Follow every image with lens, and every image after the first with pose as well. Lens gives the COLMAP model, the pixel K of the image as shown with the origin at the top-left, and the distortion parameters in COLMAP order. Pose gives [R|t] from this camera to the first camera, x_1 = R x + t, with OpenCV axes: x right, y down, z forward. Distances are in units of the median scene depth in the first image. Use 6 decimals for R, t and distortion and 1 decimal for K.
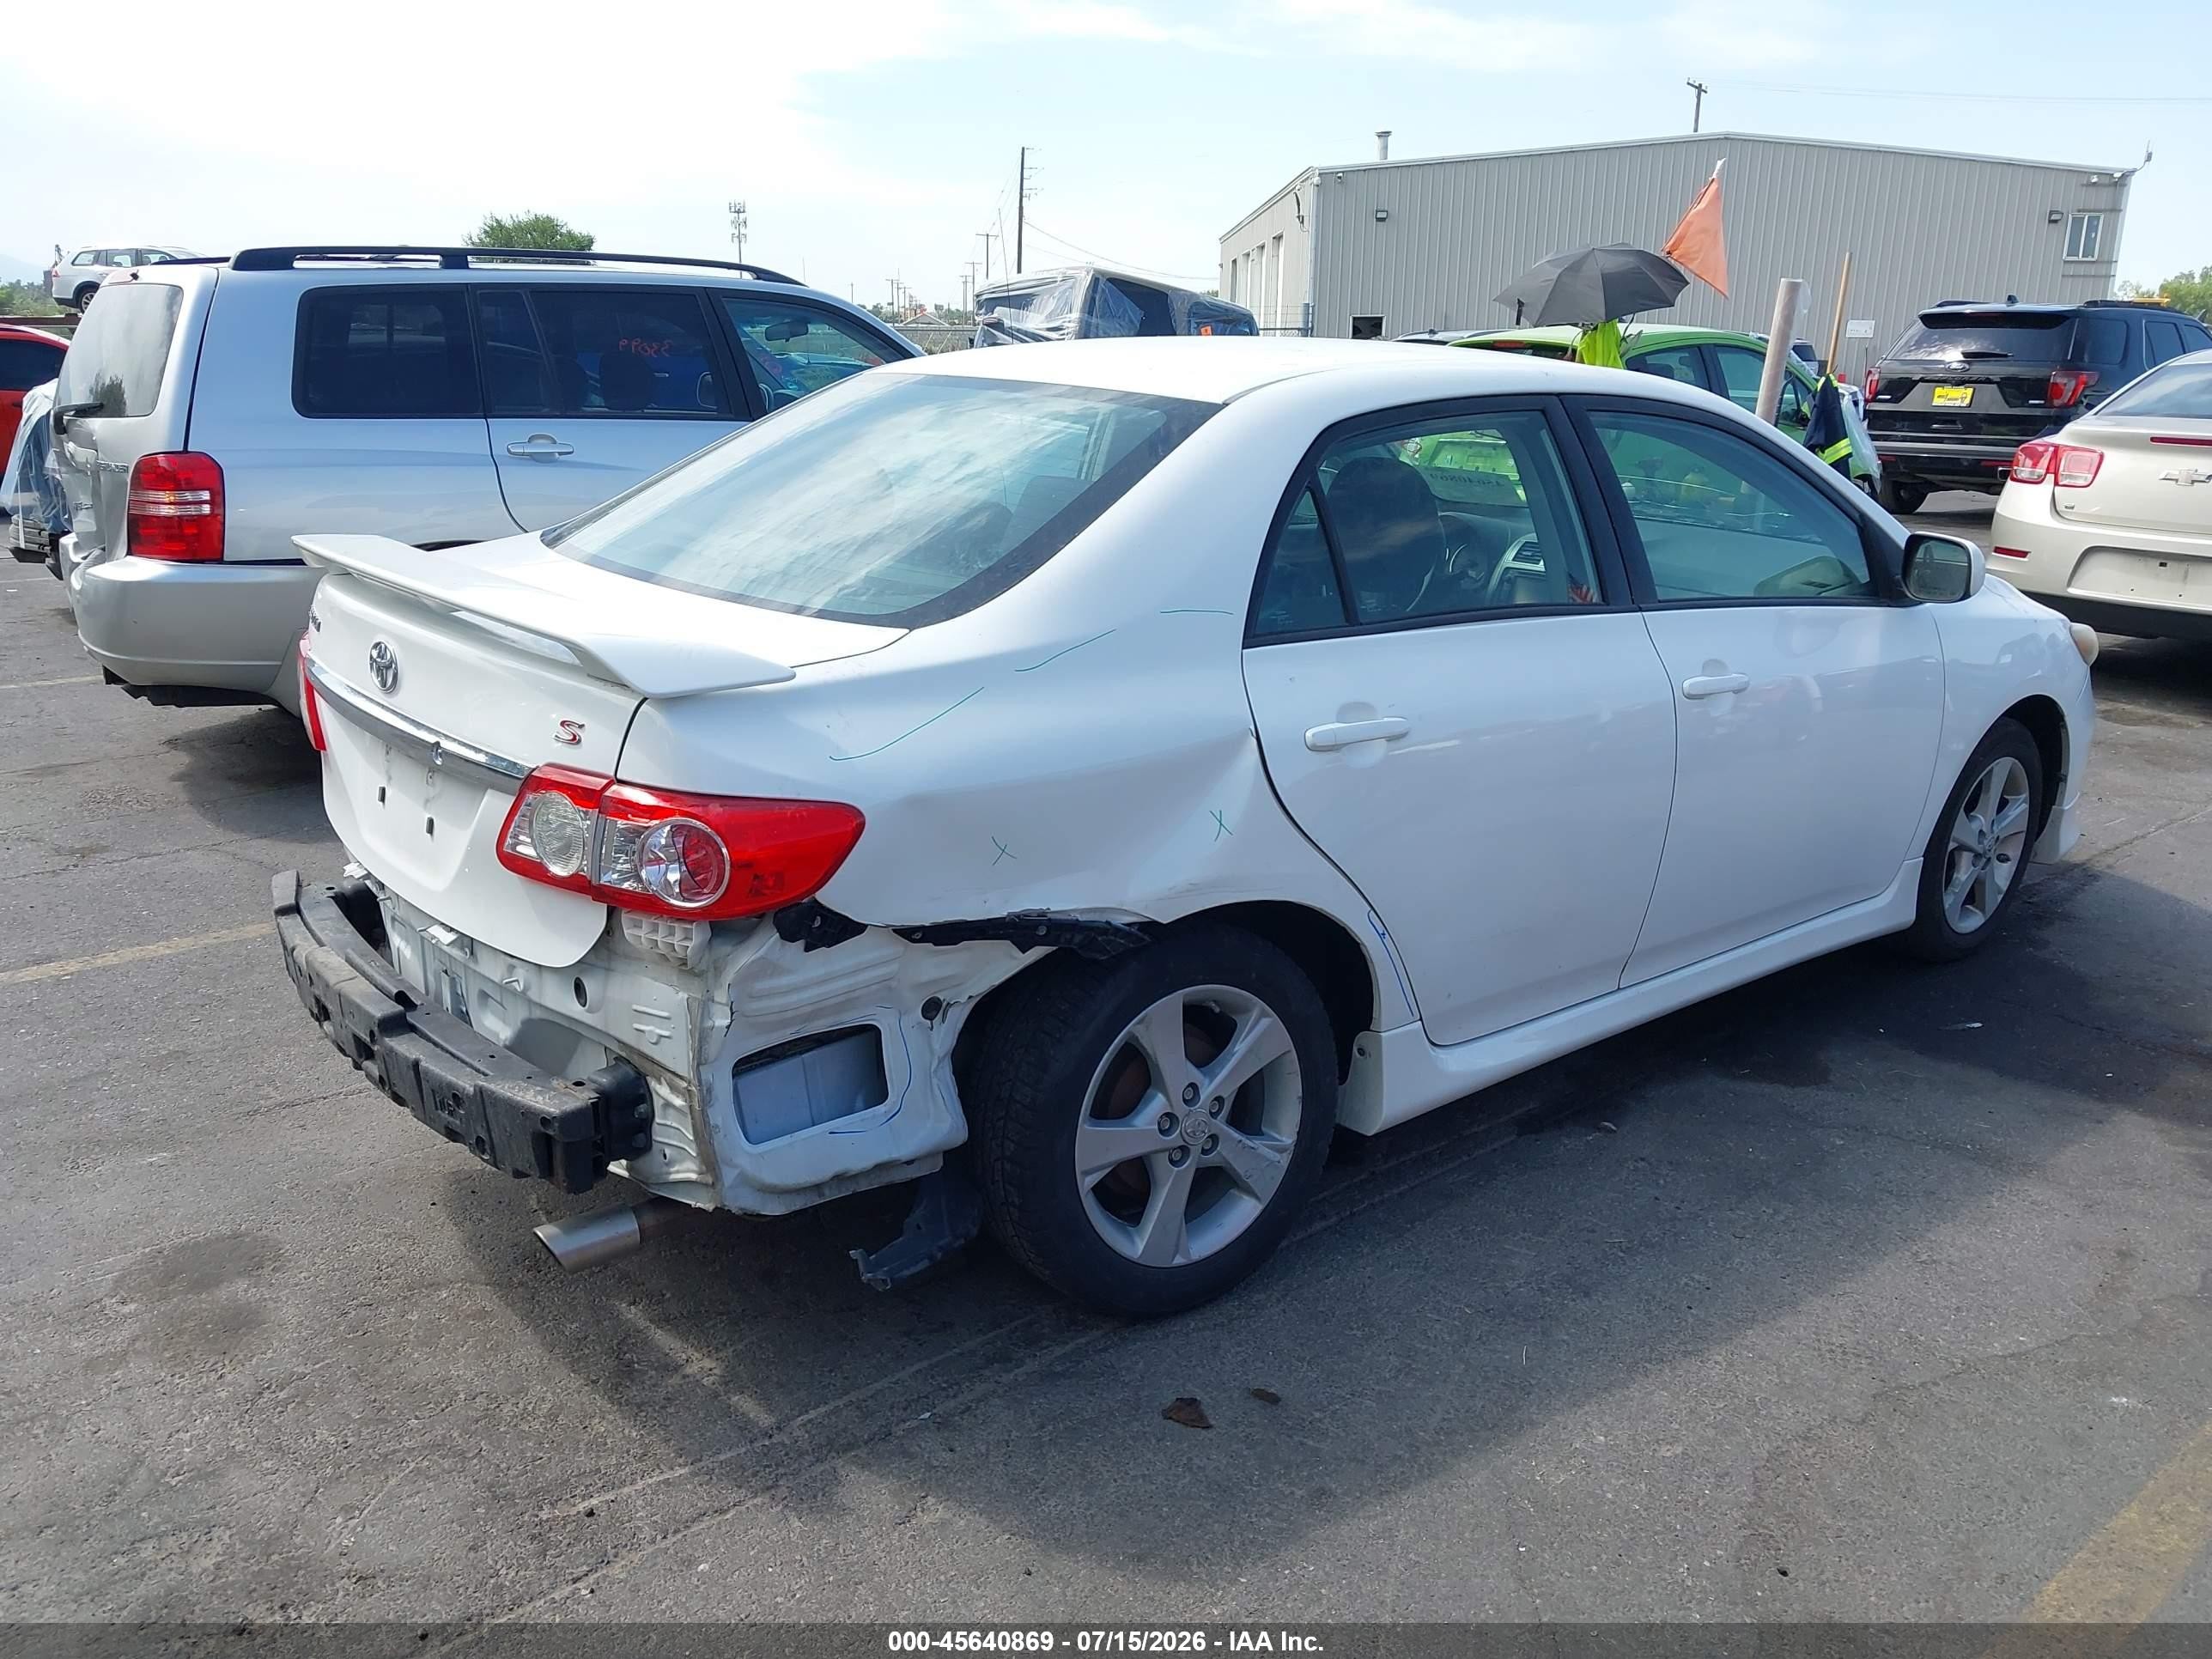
lens RADIAL K [[1880.3, 0, 1106.0], [0, 1880.3, 829.5], [0, 0, 1]] dist [0.167801, -0.293087]
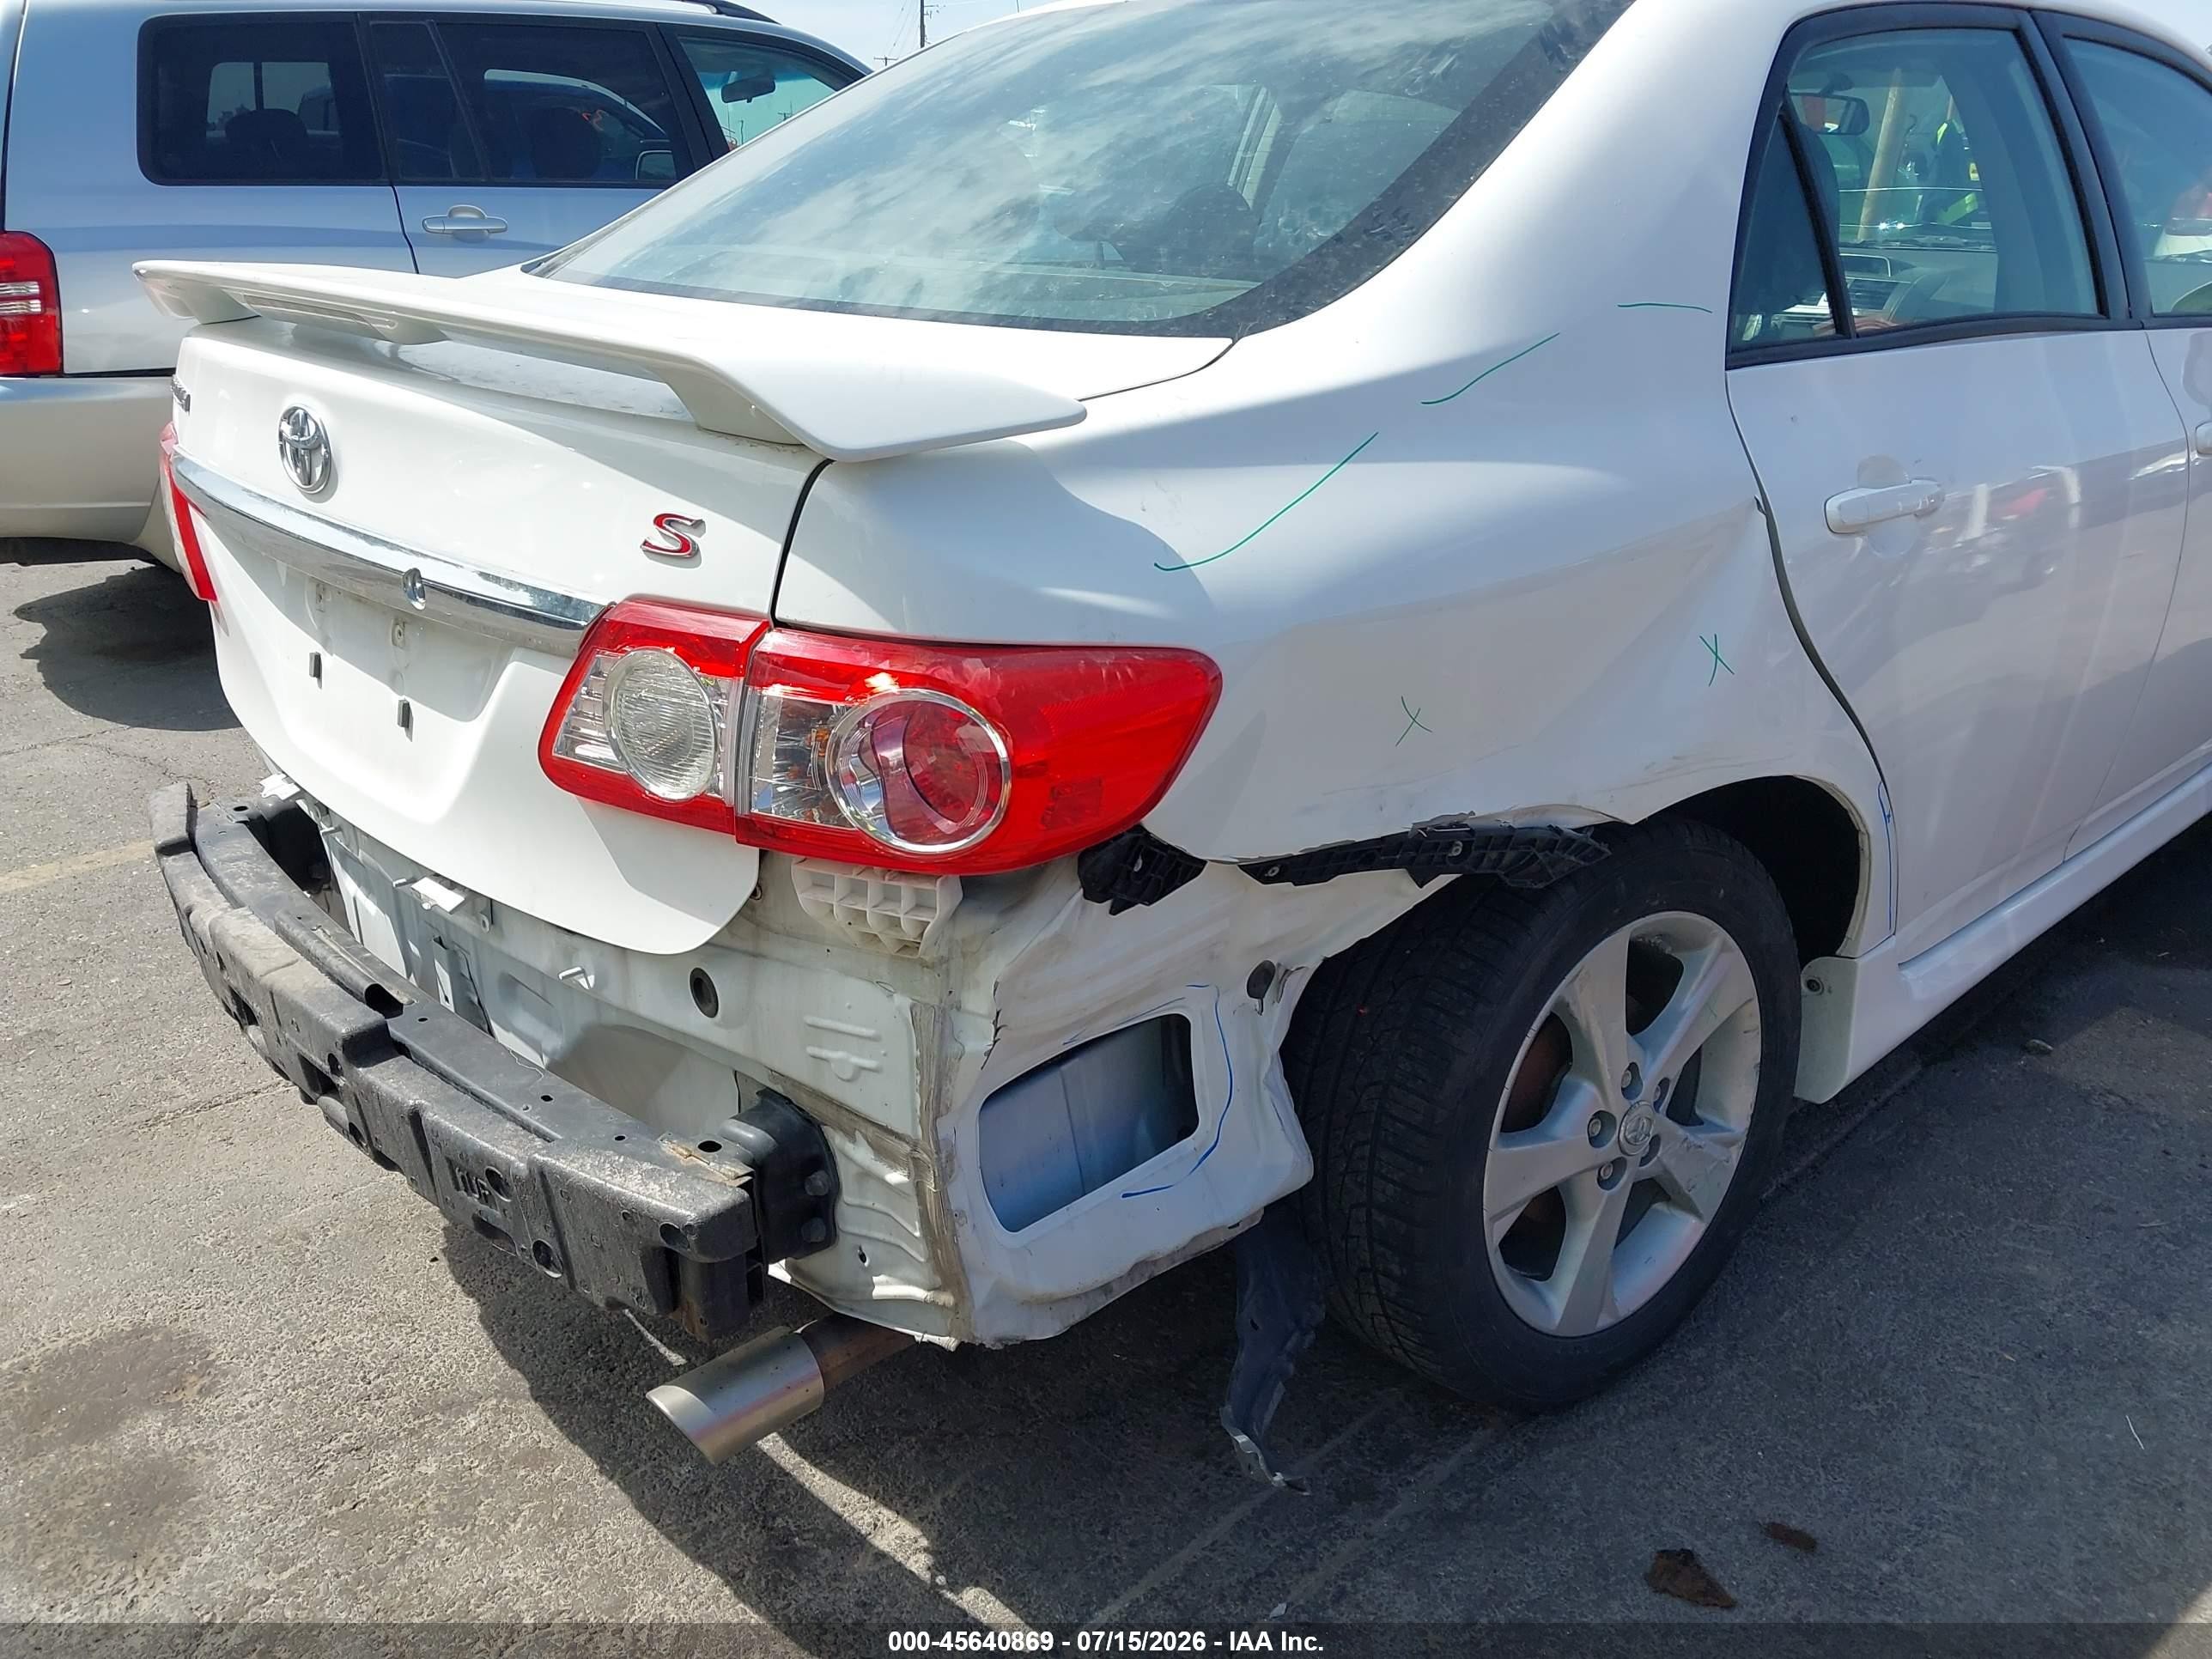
lens RADIAL K [[1757.3, 0, 1157.2], [0, 1757.3, 814.5], [0, 0, 1]] dist [0.082427, -0.117915]
pose [[0.994687, -0.045590, 0.092298, -0.174566], [0.037990, 0.995867, 0.082493, -0.007700], [-0.095677, -0.078548, 0.992308, 0.428421]]
